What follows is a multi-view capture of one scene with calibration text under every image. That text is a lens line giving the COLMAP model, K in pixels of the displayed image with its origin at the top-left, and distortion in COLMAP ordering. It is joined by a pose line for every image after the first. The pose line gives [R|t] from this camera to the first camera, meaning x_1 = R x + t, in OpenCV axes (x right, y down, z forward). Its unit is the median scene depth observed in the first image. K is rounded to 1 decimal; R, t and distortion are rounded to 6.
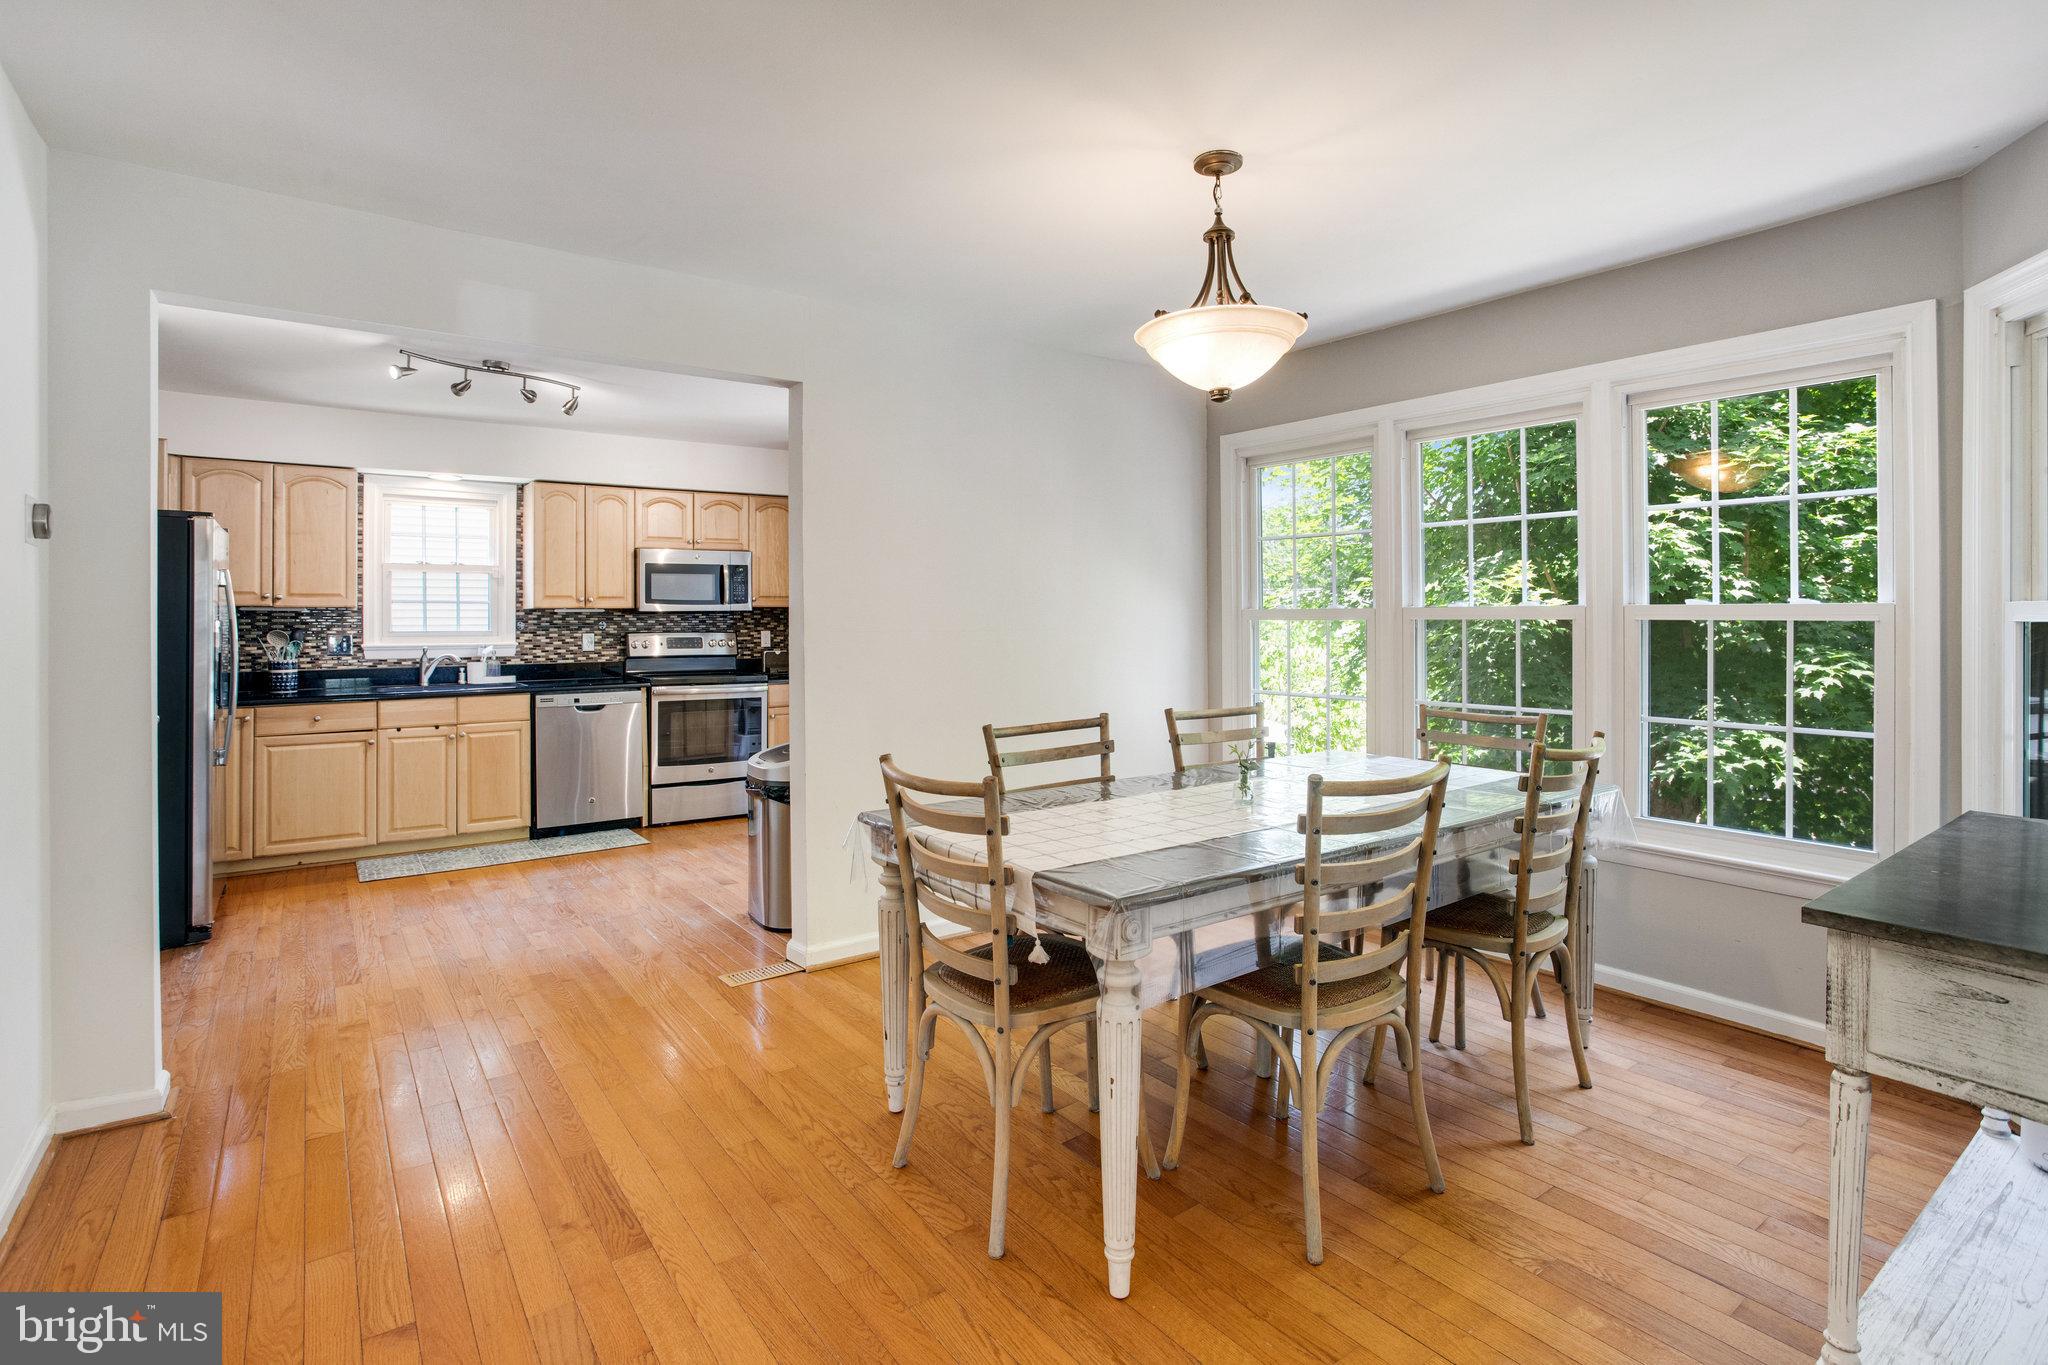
lens RADIAL K [[1014.7, 0, 997.7], [0, 1014.7, 621.1], [0, 0, 1]] dist [-0.030791, 0.008673]
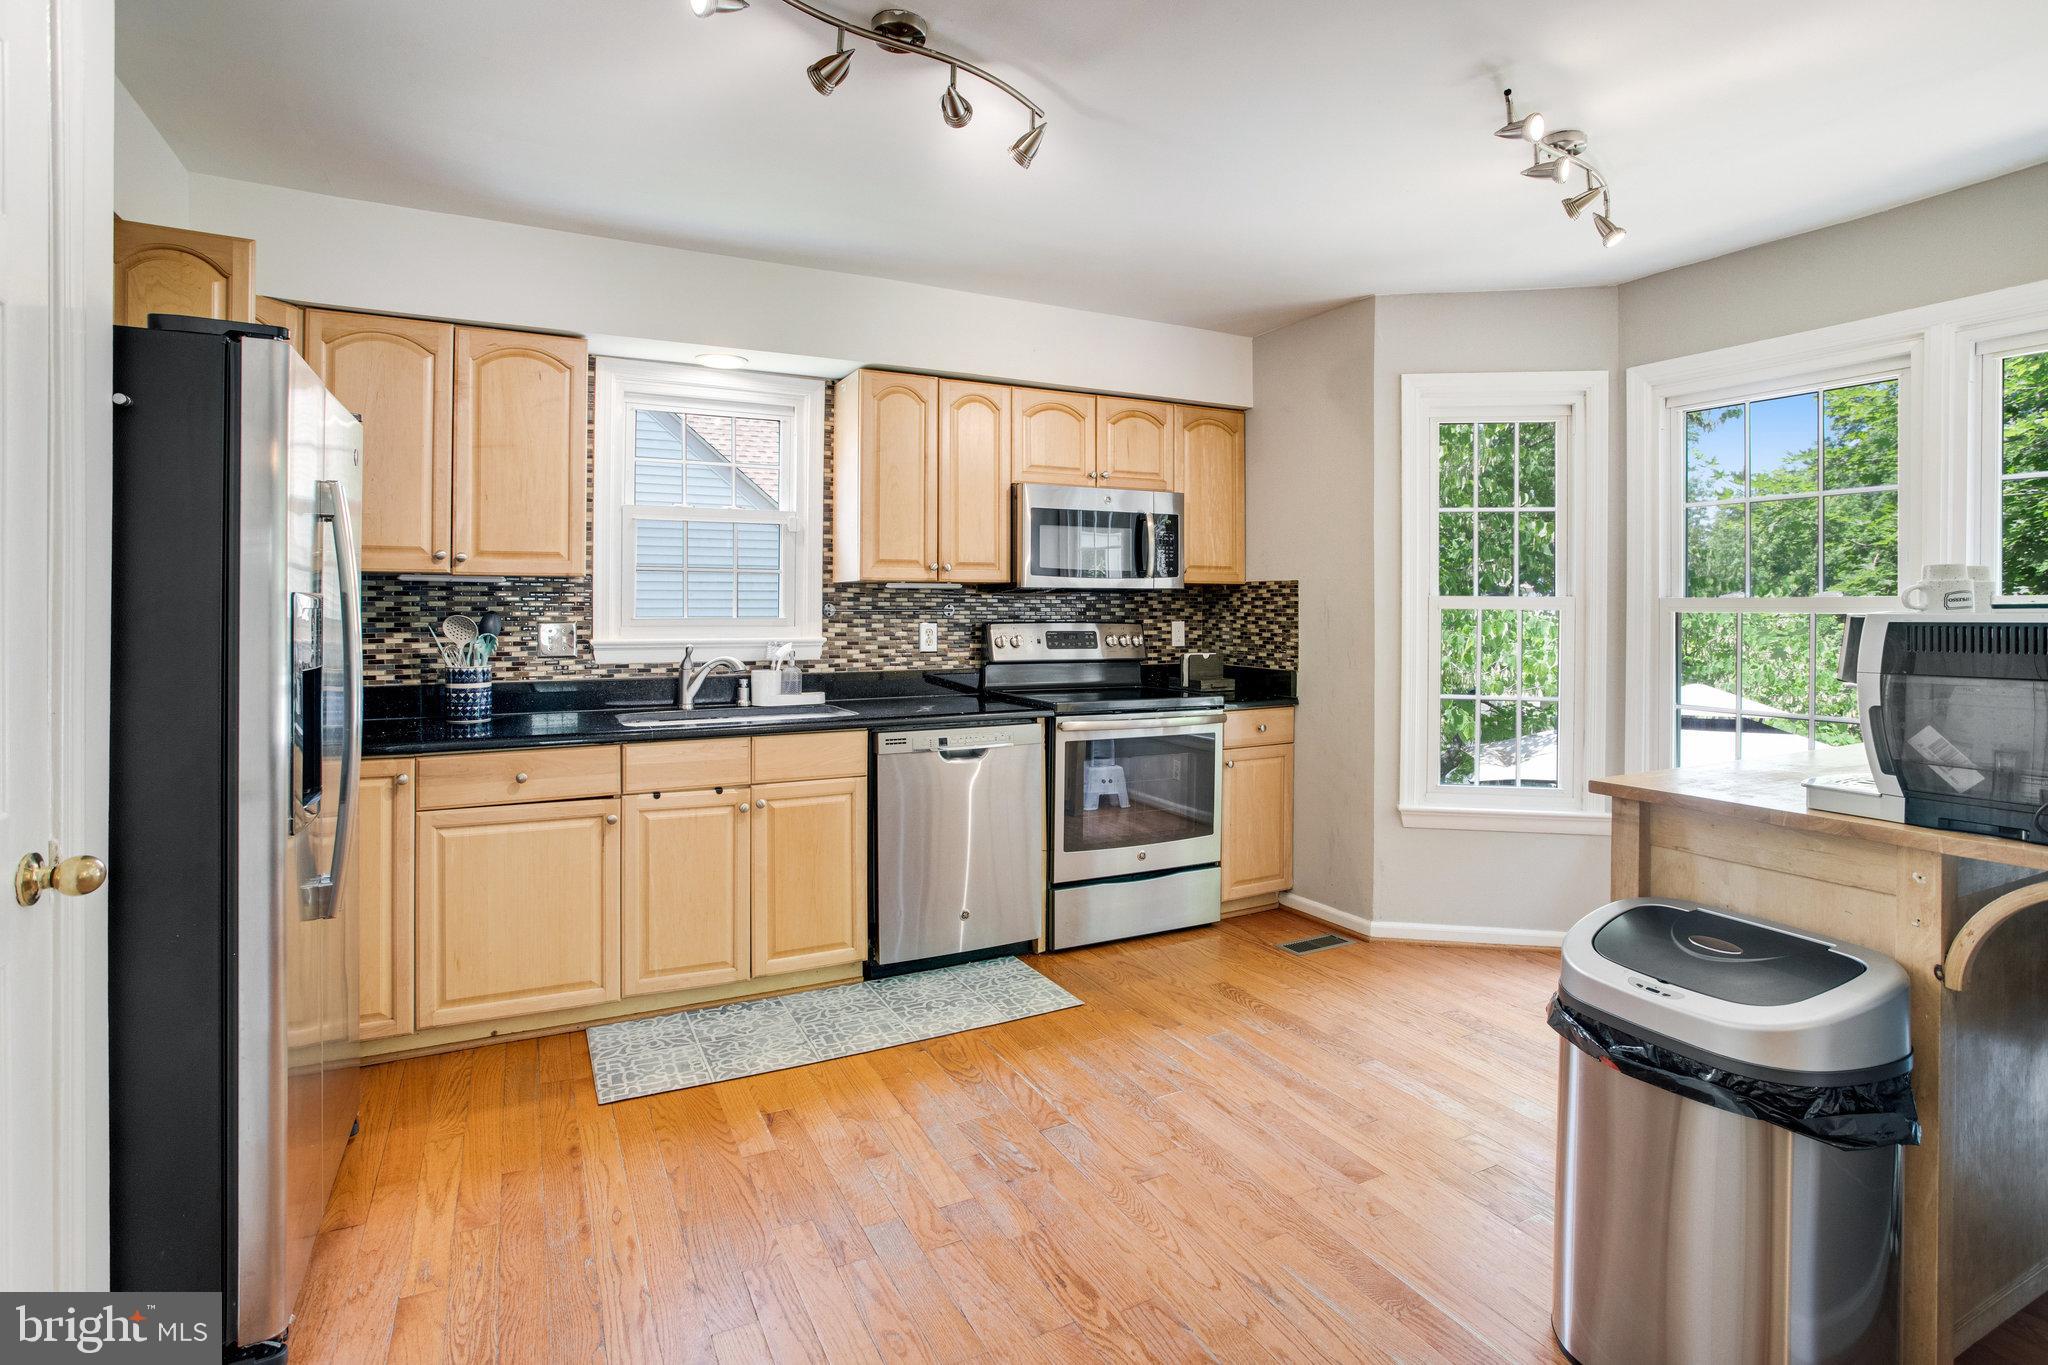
lens RADIAL K [[1014.7, 0, 1005.2], [0, 1014.7, 616.3], [0, 0, 1]] dist [-0.030791, 0.008673]
pose [[0.988794, 0.011051, -0.148877, -0.295895], [-0.009356, 0.999883, 0.012081, -0.000122], [0.148994, -0.010553, 0.988782, 0.434921]]
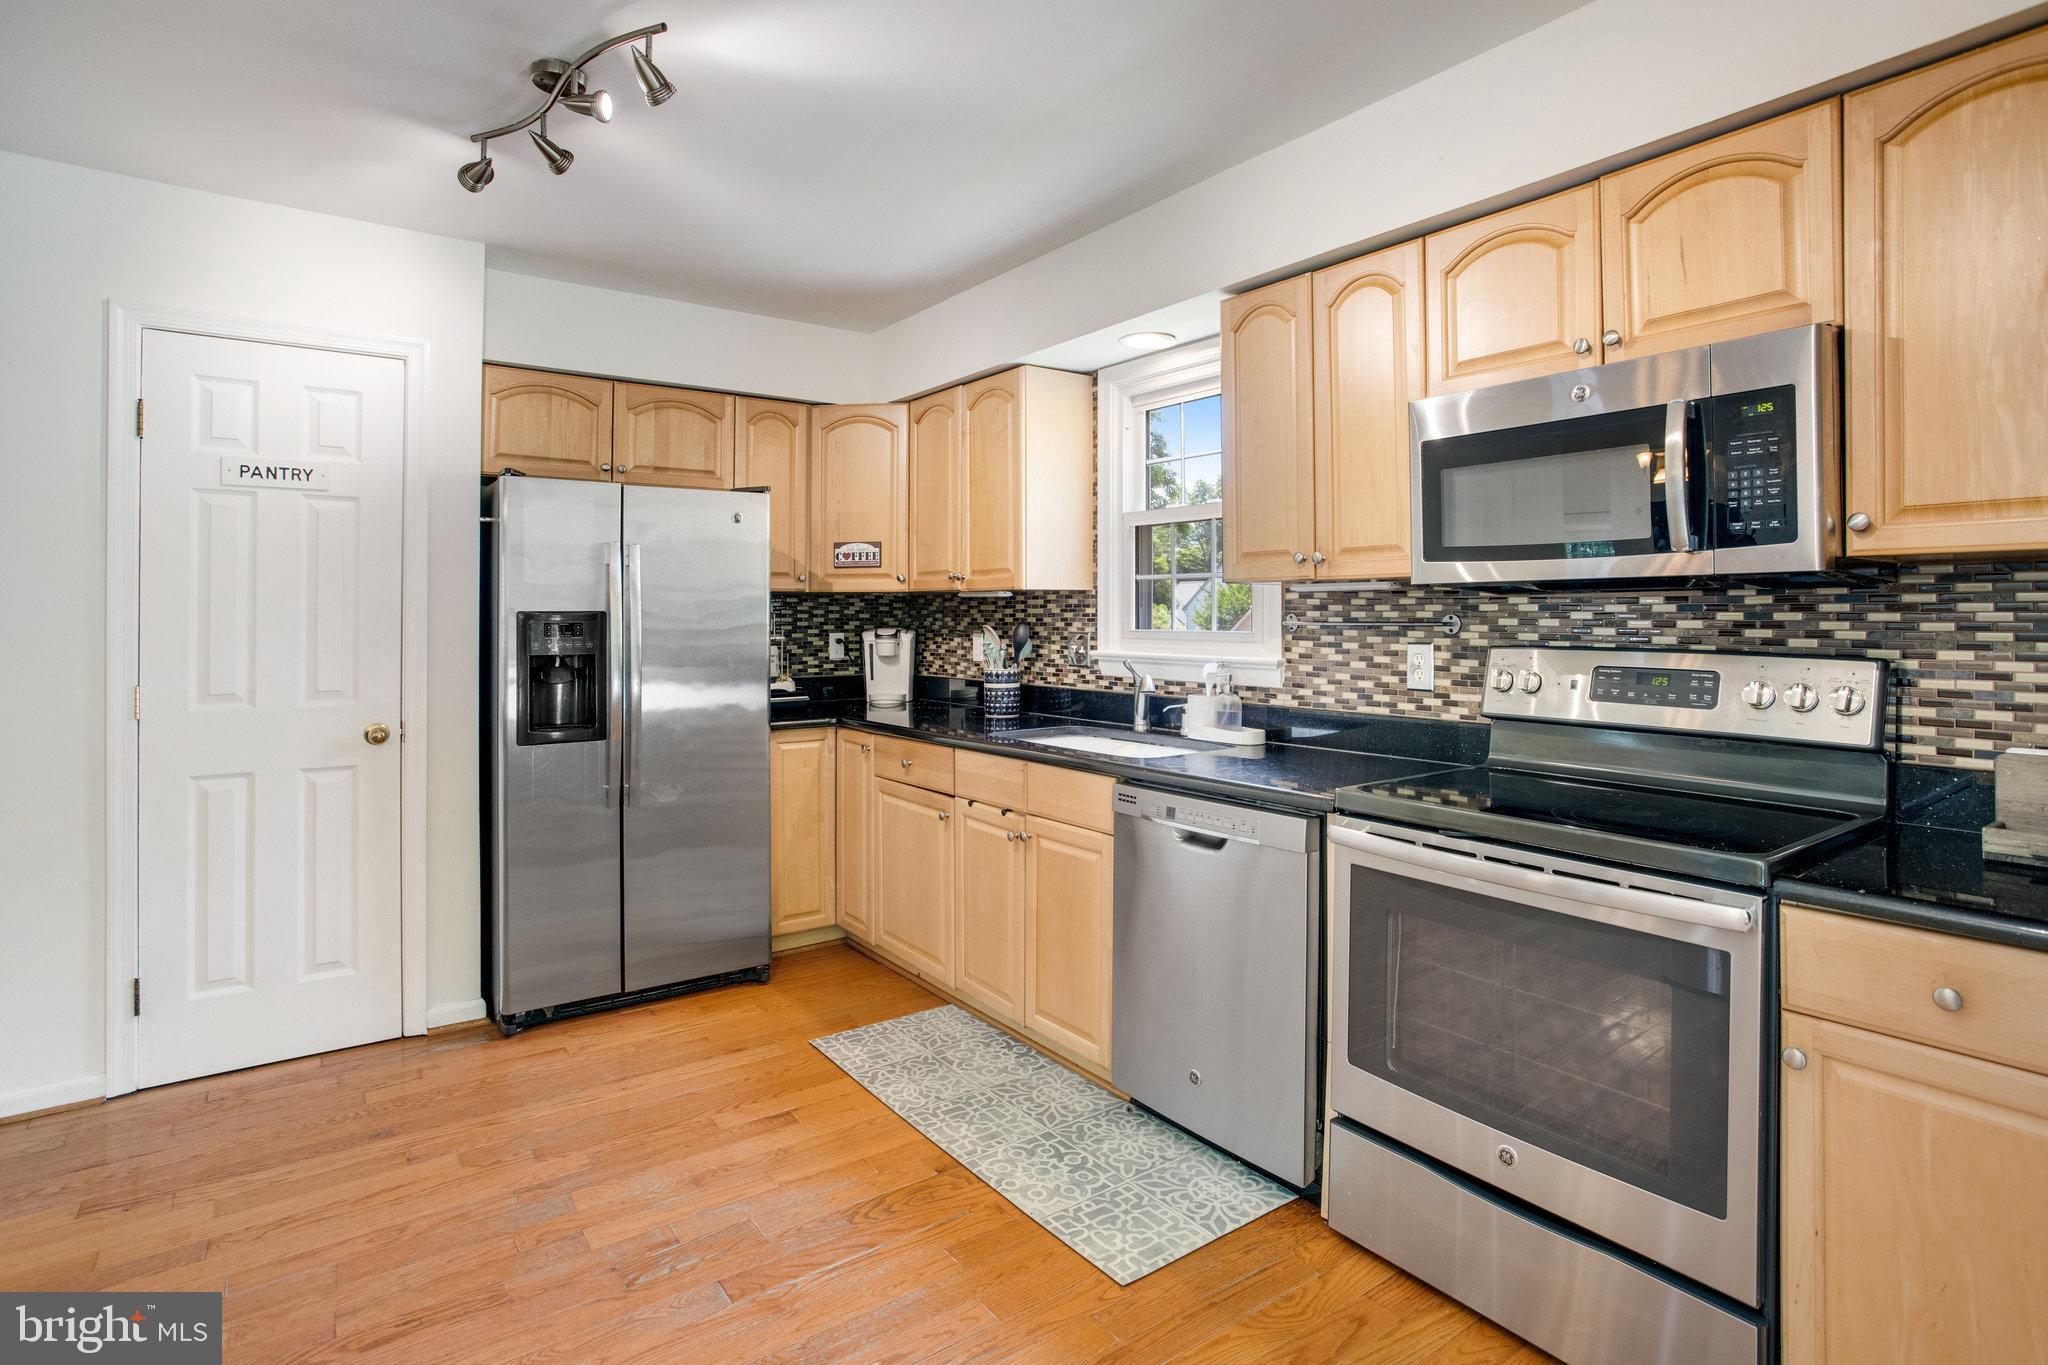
lens RADIAL K [[1014.7, 0, 1004.1], [0, 1014.7, 613.4], [0, 0, 1]] dist [-0.030791, 0.008673]
pose [[0.022051, 0.005776, -0.999740, -0.018268], [0.002954, 0.999979, 0.005843, -0.002916], [0.999752, -0.003083, 0.022033, 0.922901]]
